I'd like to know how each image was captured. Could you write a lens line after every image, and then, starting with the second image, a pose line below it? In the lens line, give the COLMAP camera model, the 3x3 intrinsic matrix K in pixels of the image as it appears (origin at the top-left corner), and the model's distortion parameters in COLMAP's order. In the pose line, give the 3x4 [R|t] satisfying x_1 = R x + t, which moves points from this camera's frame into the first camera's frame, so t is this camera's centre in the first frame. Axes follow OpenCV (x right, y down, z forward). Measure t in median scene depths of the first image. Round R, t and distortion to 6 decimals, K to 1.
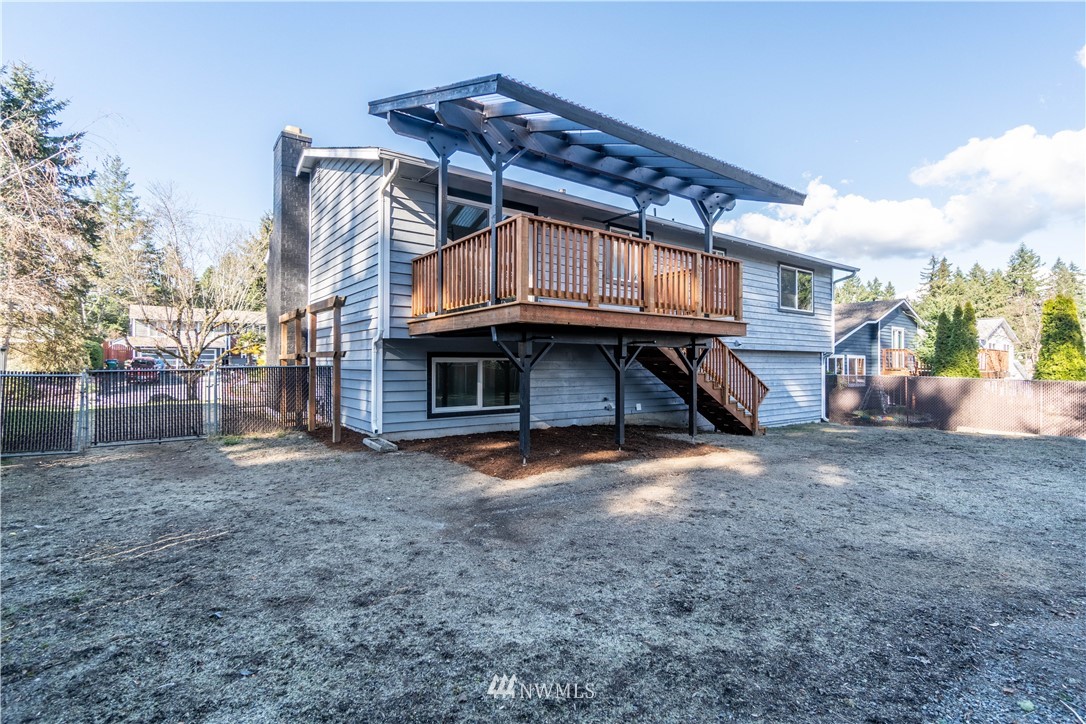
lens RADIAL K [[525.5, 0, 544.5], [0, 525.5, 361.5], [0, 0, 1]] dist [-0.004433, 0.002629]
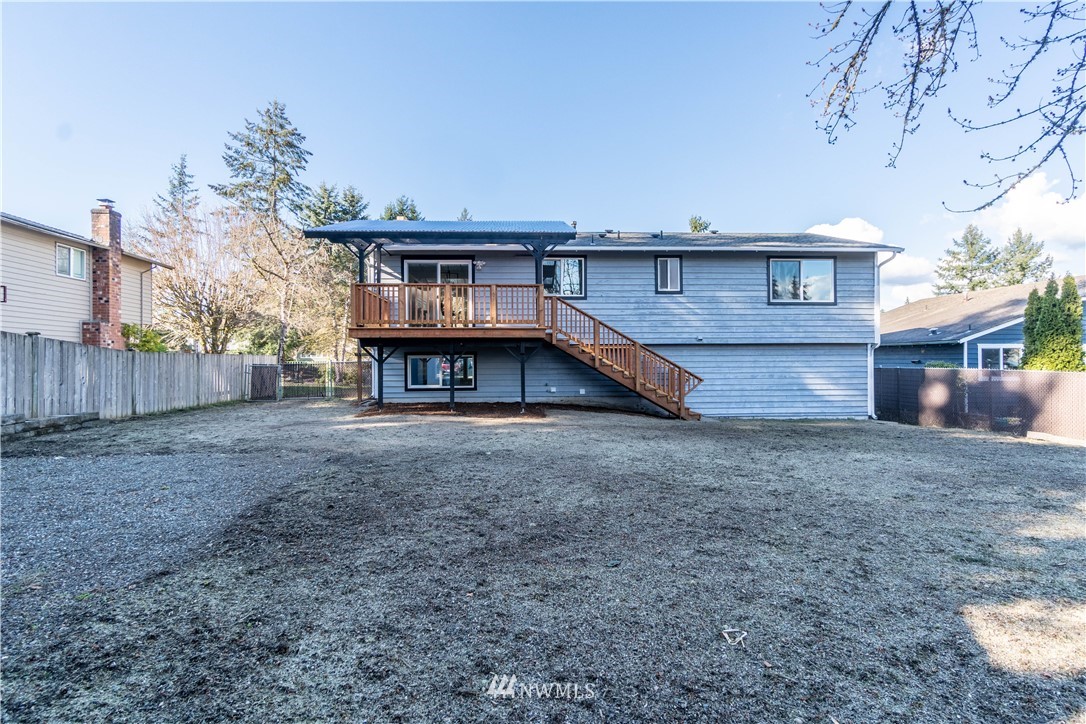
lens RADIAL K [[525.5, 0, 536.7], [0, 525.5, 362.0], [0, 0, 1]] dist [-0.004433, 0.002629]
pose [[0.826581, -0.007838, -0.562762, 0.638985], [0.010635, 0.999942, 0.001693, 0.008730], [0.562717, -0.007384, 0.826617, -0.098761]]
